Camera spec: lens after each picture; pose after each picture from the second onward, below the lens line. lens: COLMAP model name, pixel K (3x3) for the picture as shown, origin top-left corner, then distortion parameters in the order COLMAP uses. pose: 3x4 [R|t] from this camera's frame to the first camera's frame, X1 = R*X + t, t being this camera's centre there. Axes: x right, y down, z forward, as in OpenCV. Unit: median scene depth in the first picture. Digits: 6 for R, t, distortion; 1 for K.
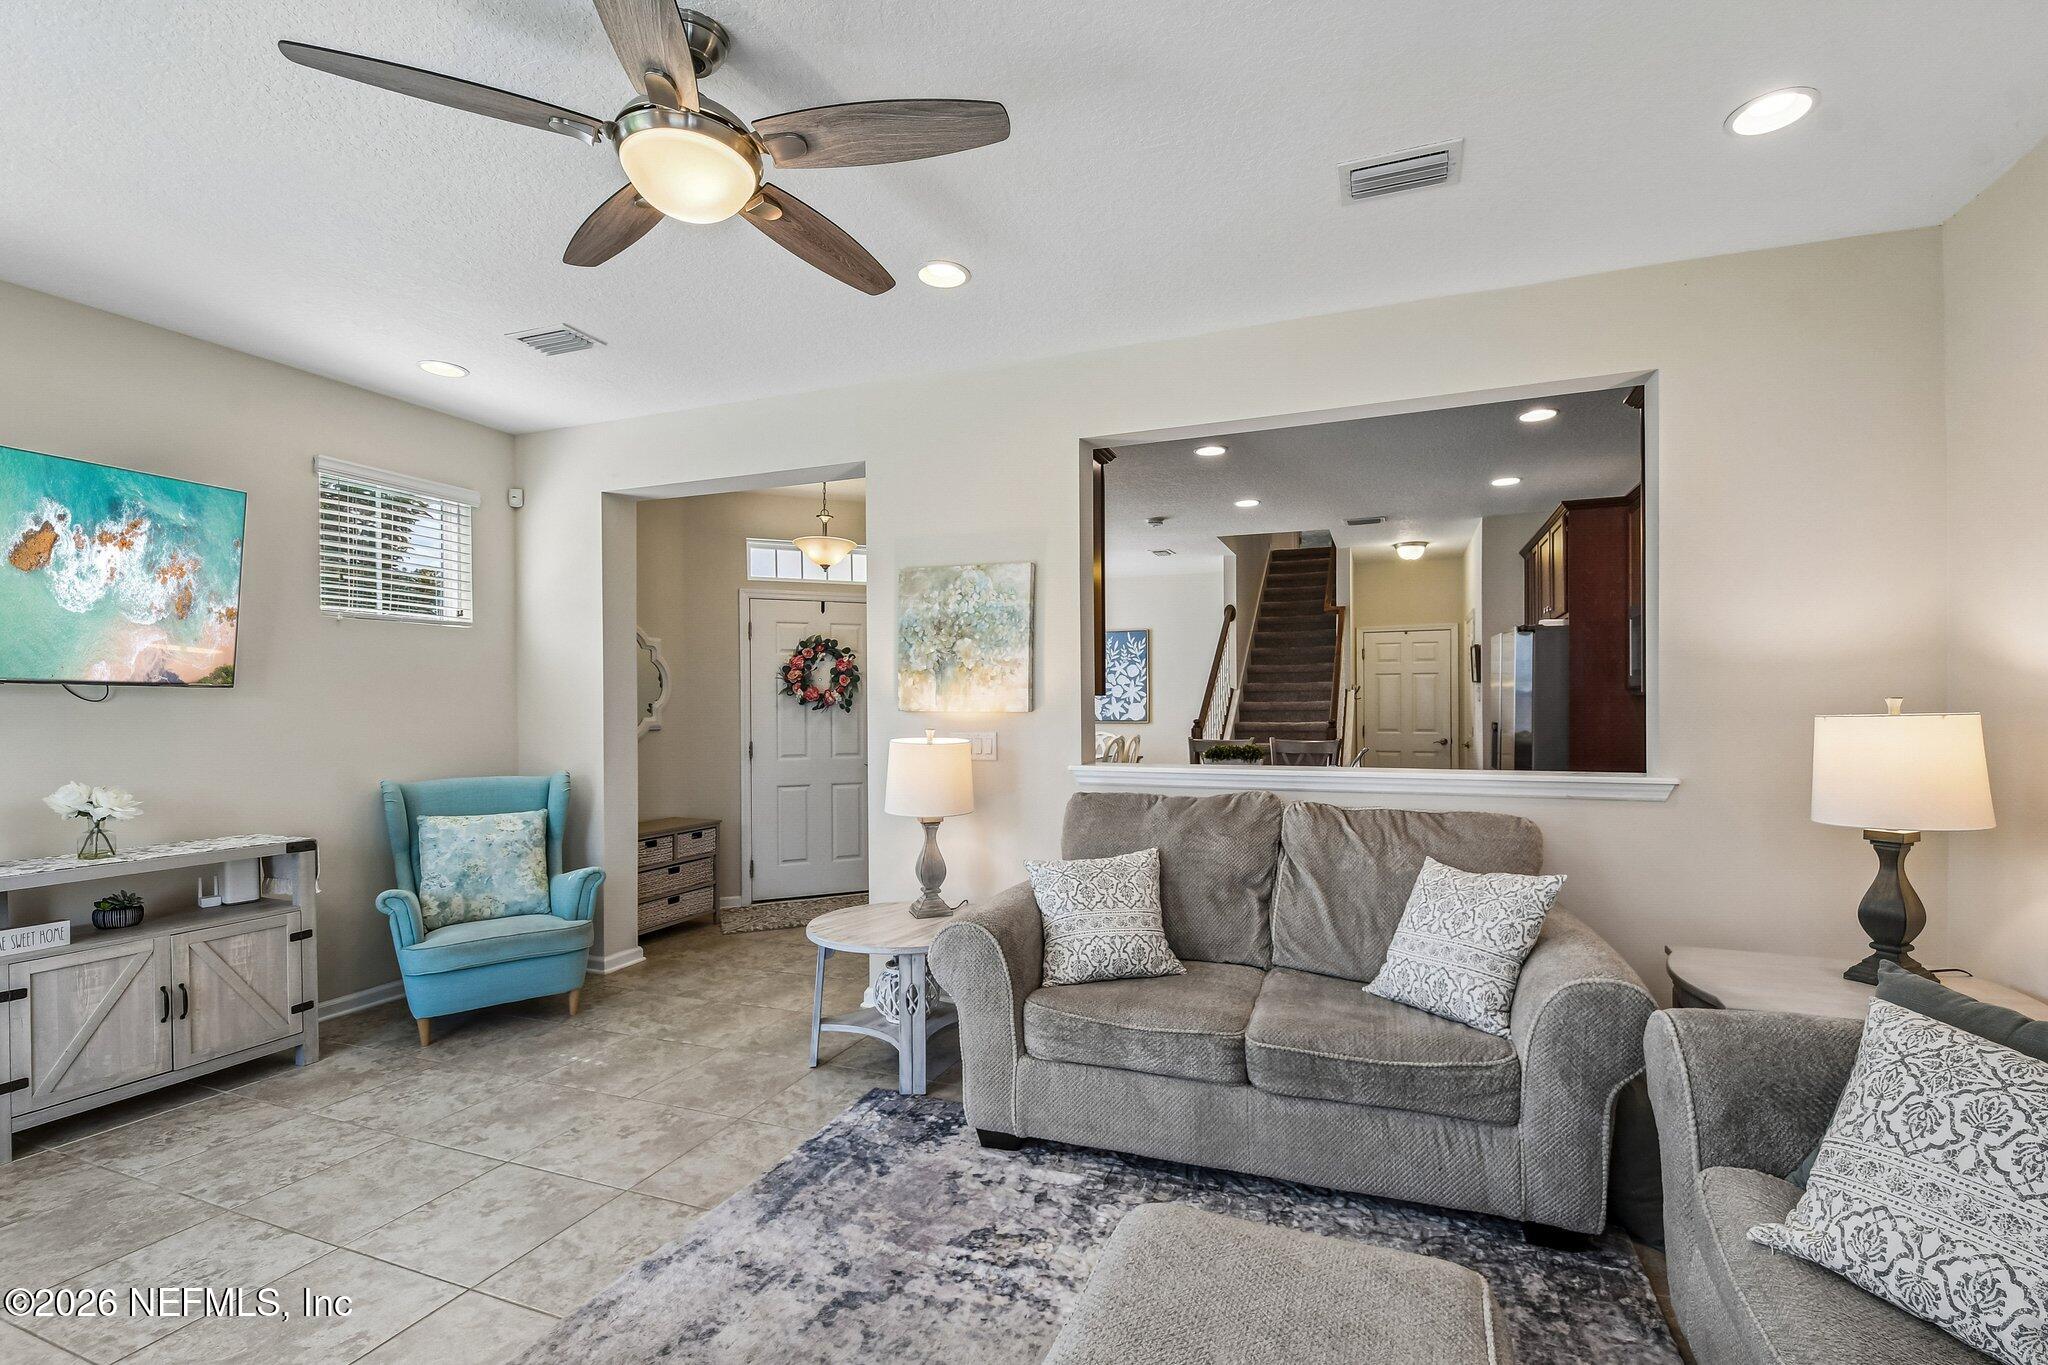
lens RADIAL K [[907.2, 0, 1050.4], [0, 907.2, 706.5], [0, 0, 1]] dist [0.026790, -0.020925]
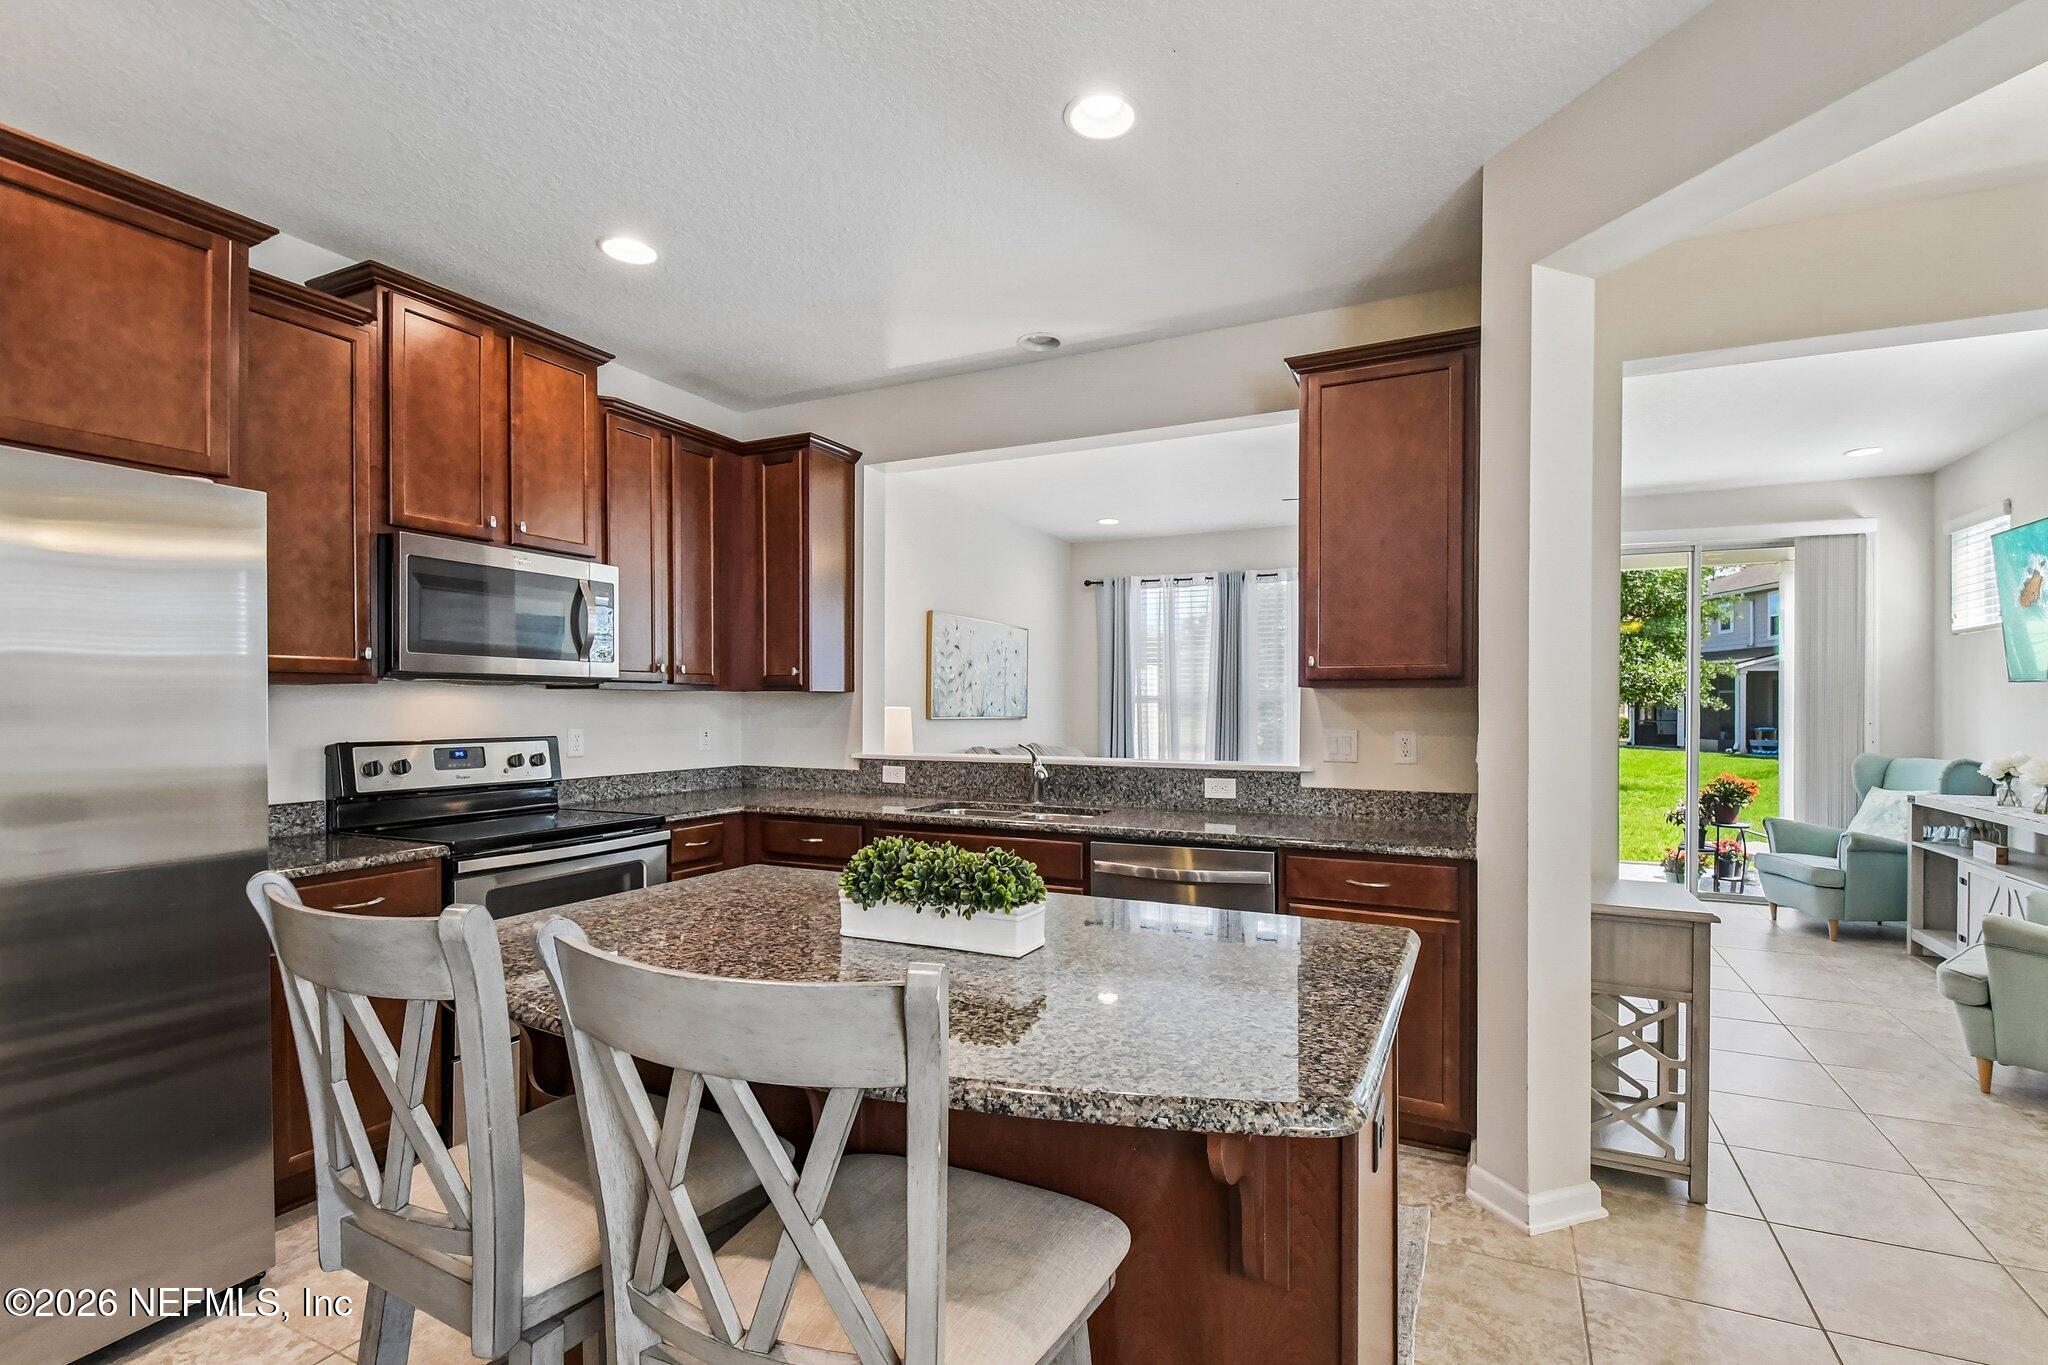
lens RADIAL K [[907.2, 0, 1057.3], [0, 907.2, 710.2], [0, 0, 1]] dist [0.026790, -0.020925]
pose [[-0.996929, 0.002599, 0.078272, 0.230809], [0.003168, 0.999969, 0.007155, 0.000950], [-0.078251, 0.007381, -0.996906, 2.084598]]
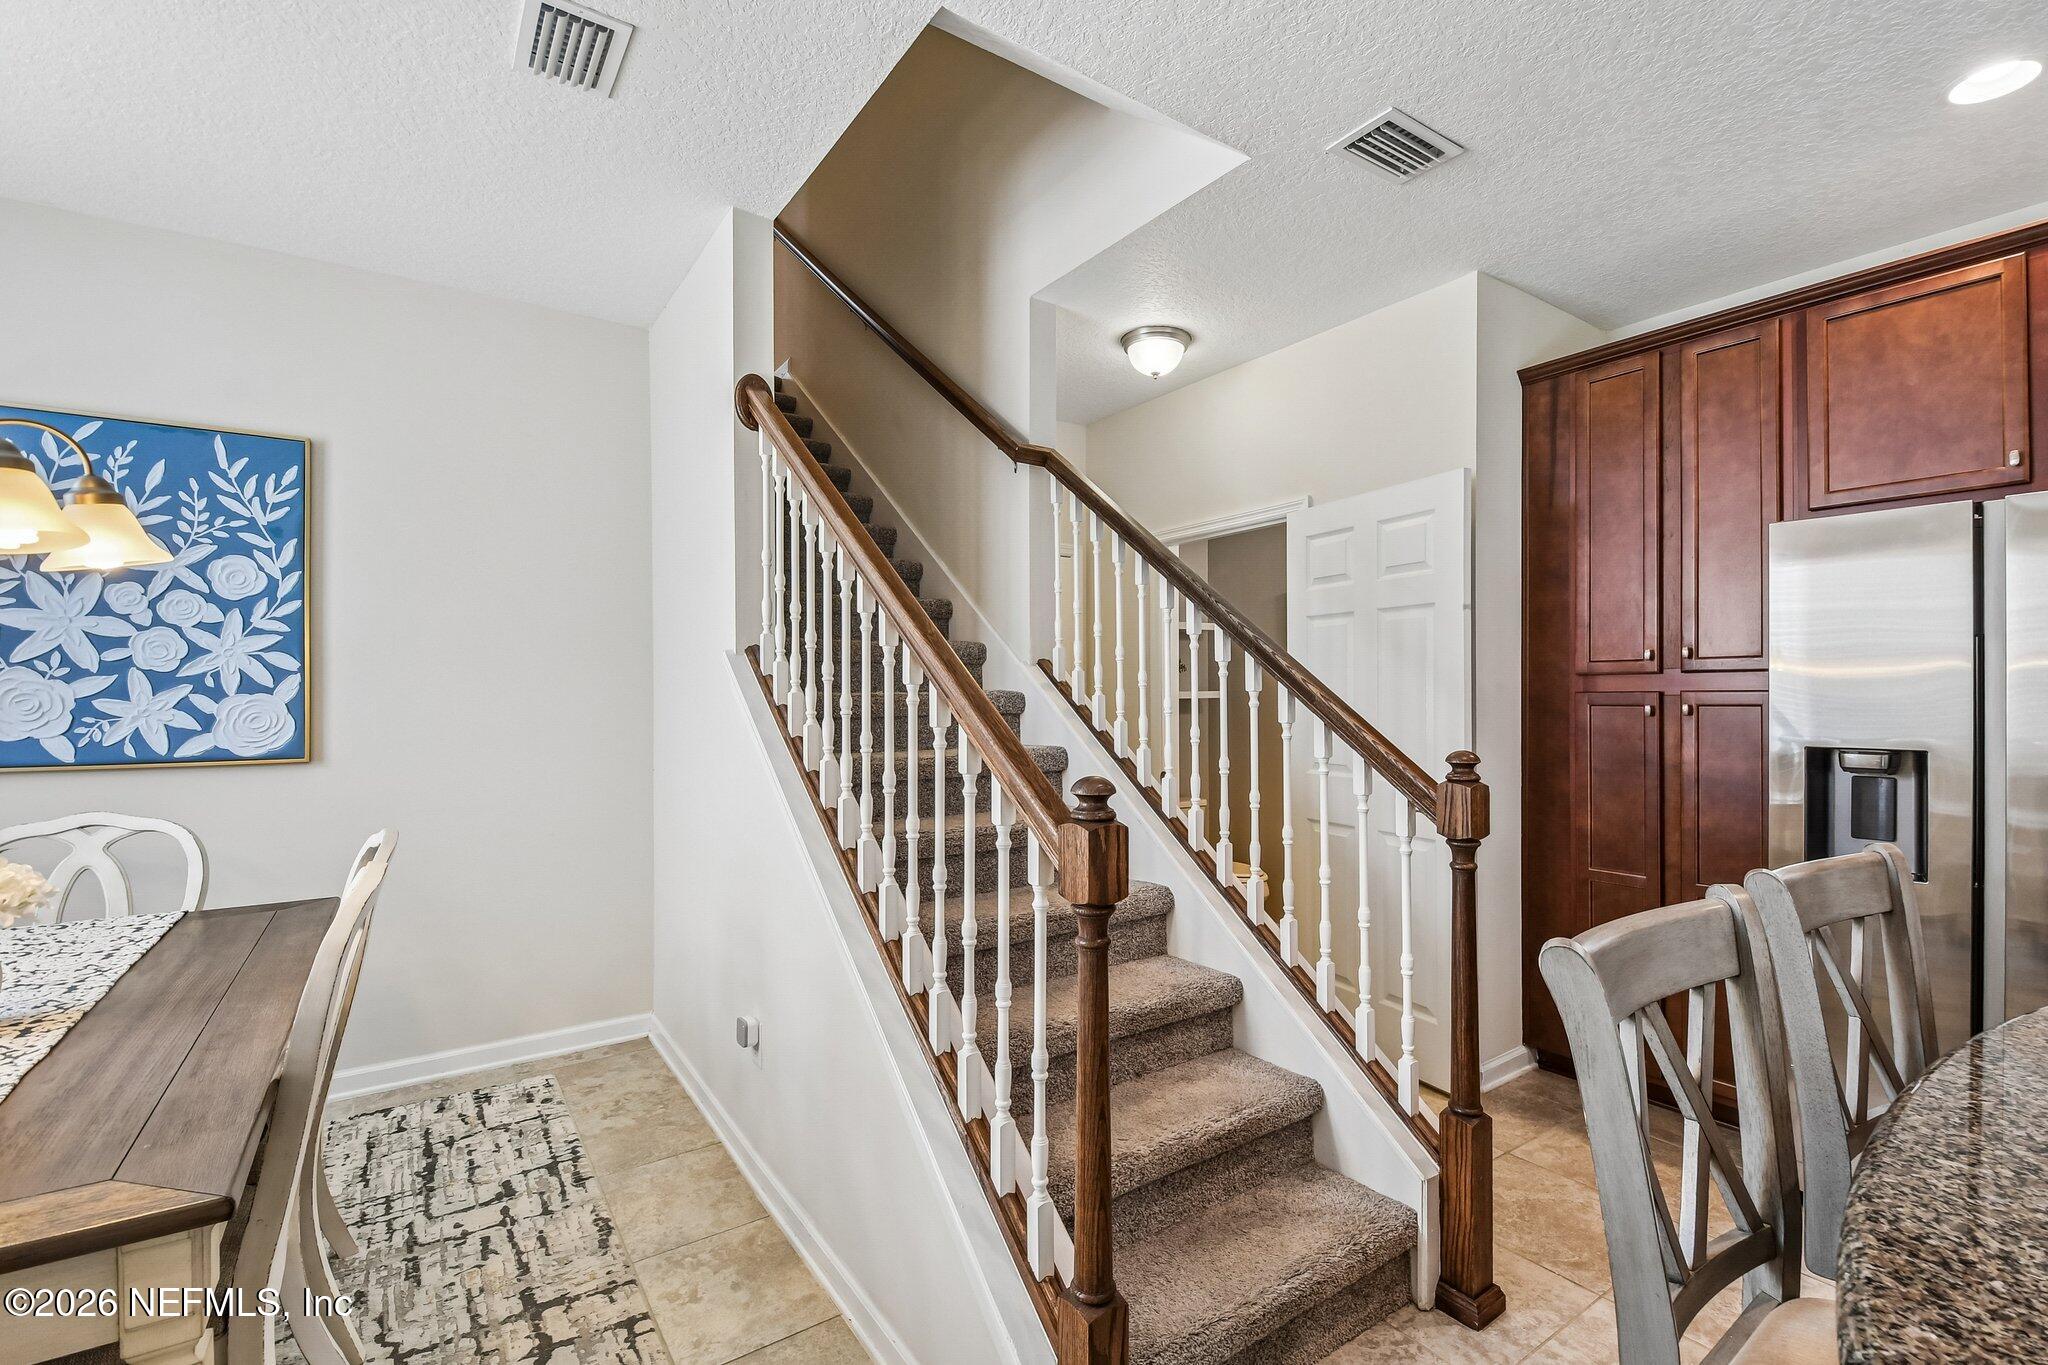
lens RADIAL K [[907.2, 0, 1055.5], [0, 907.2, 691.7], [0, 0, 1]] dist [0.026790, -0.020925]
pose [[0.555822, 0.003631, 0.831293, -0.008177], [0.001398, 0.999985, -0.005302, -0.006248], [-0.831300, 0.004109, 0.555809, 1.859430]]
